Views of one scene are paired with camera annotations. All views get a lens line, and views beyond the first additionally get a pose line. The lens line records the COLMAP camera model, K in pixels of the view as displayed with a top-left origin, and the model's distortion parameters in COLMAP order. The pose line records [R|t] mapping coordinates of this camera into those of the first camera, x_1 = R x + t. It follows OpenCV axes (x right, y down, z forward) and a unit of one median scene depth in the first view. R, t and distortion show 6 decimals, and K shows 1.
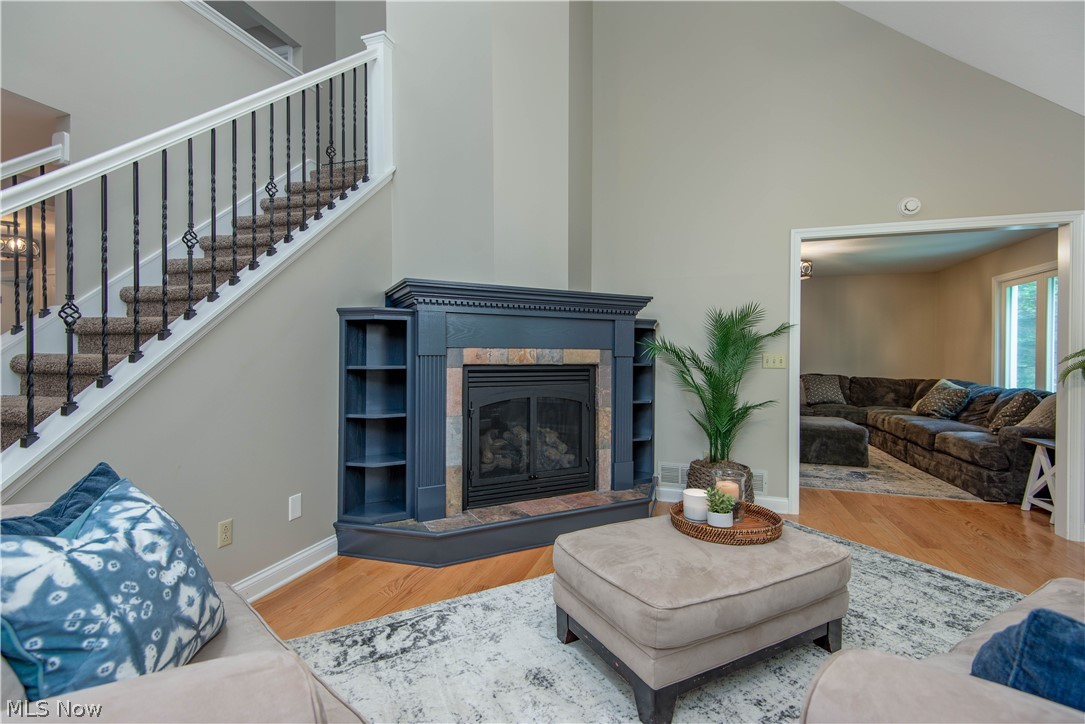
lens RADIAL K [[497.2, 0, 542.5], [0, 497.2, 362.0], [0, 0, 1]] dist [0.000545, 0.000029]
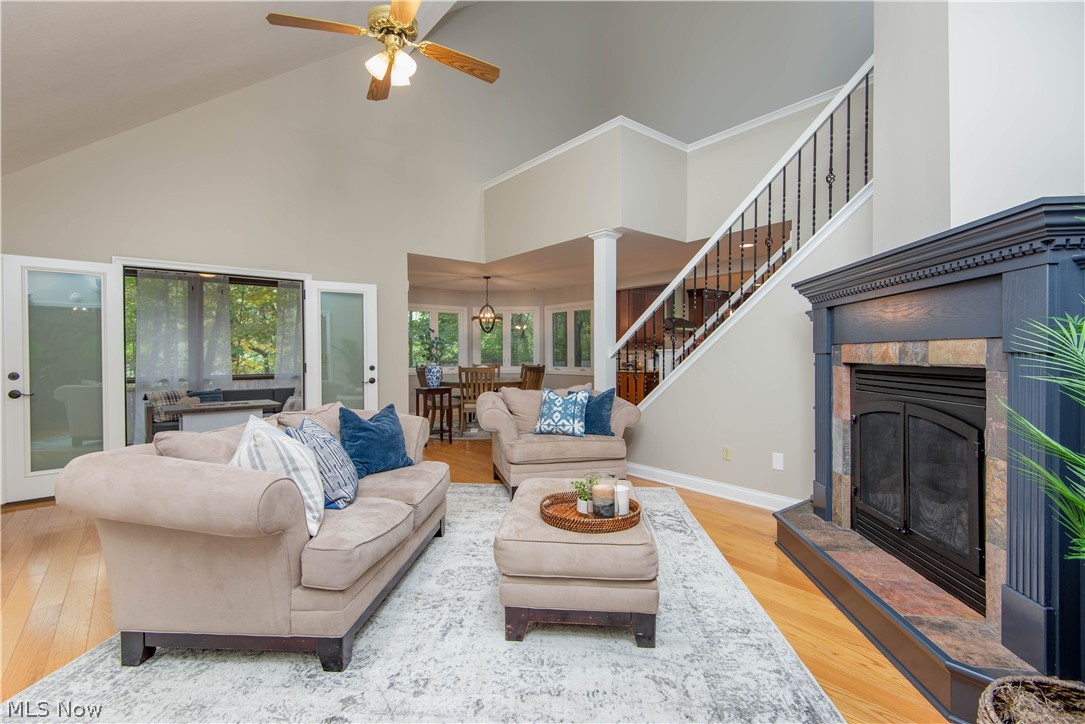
lens RADIAL K [[497.2, 0, 542.5], [0, 497.2, 362.0], [0, 0, 1]] dist [0.000545, 0.000029]
pose [[-0.556577, 0.007503, -0.830762, 0.838503], [-0.010023, 0.999826, 0.015745, -0.005536], [0.830735, 0.017090, -0.556405, 0.982426]]
